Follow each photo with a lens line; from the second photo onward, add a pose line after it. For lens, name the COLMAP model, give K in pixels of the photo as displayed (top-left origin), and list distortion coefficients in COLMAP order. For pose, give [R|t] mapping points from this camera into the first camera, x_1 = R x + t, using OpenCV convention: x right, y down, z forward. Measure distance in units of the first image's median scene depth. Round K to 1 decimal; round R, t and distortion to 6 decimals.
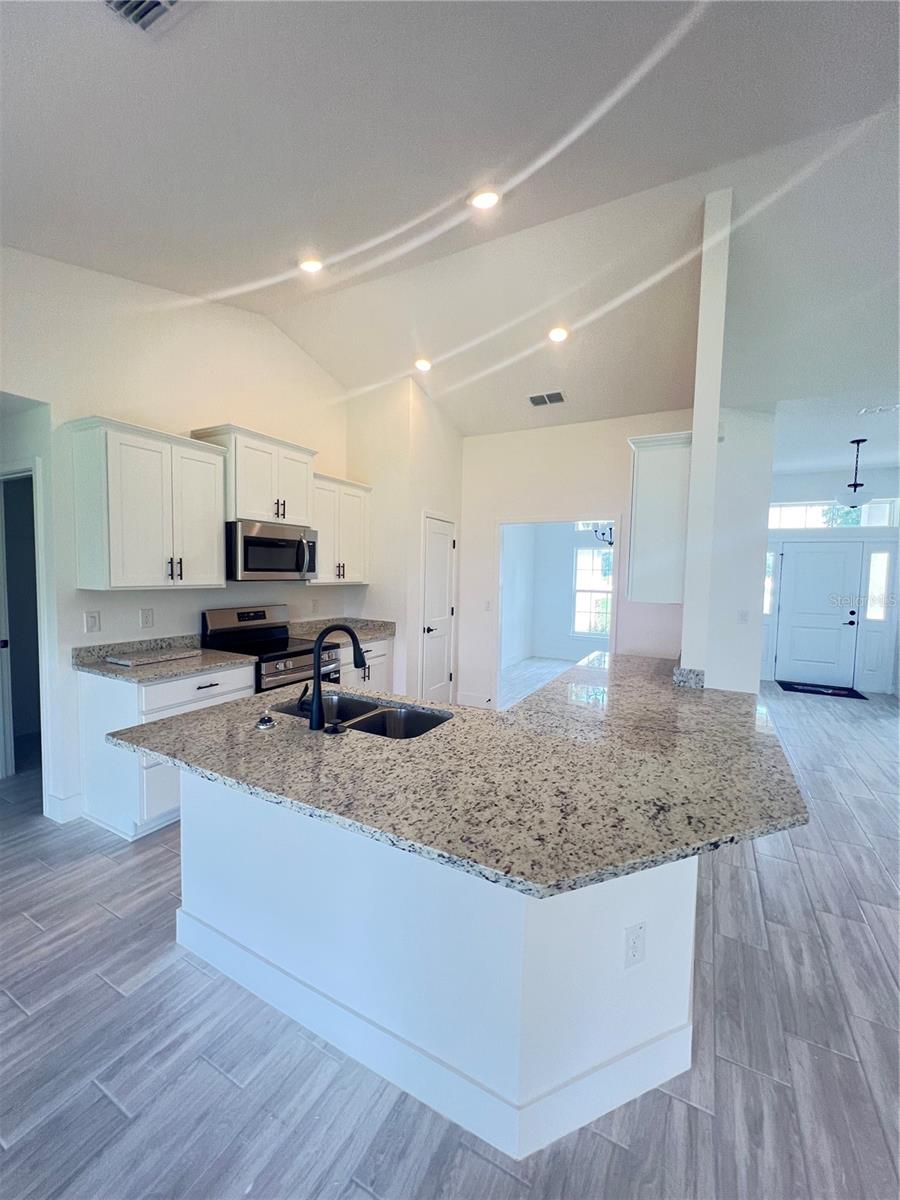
lens RADIAL K [[484.4, 0, 443.9], [0, 484.4, 598.3], [0, 0, 1]] dist [0.011251, -0.000226]
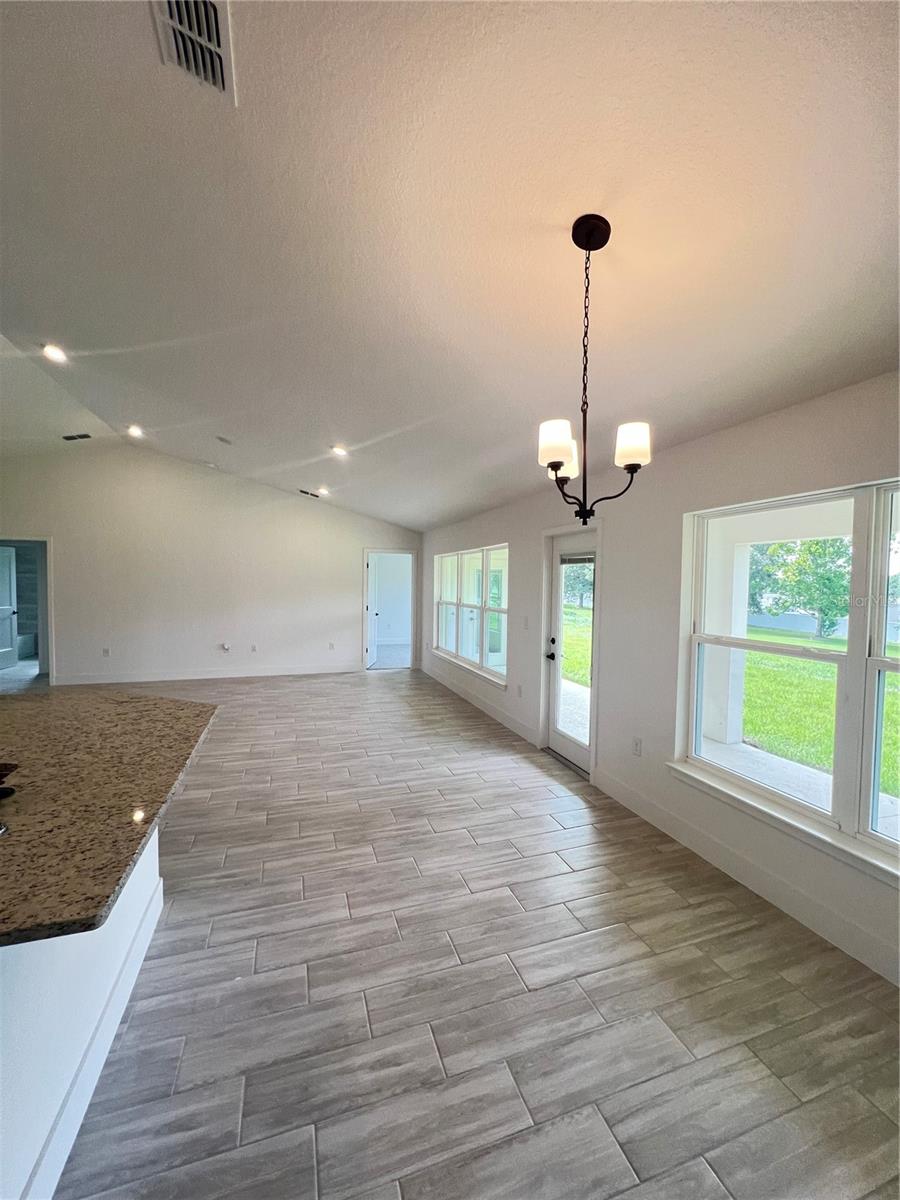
lens RADIAL K [[484.4, 0, 444.8], [0, 484.4, 600.4], [0, 0, 1]] dist [0.011251, -0.000226]
pose [[-0.732606, -0.049839, 0.678826, -1.535698], [0.021491, 0.995125, 0.096256, -0.114626], [-0.680314, 0.085107, -0.727963, 1.293258]]
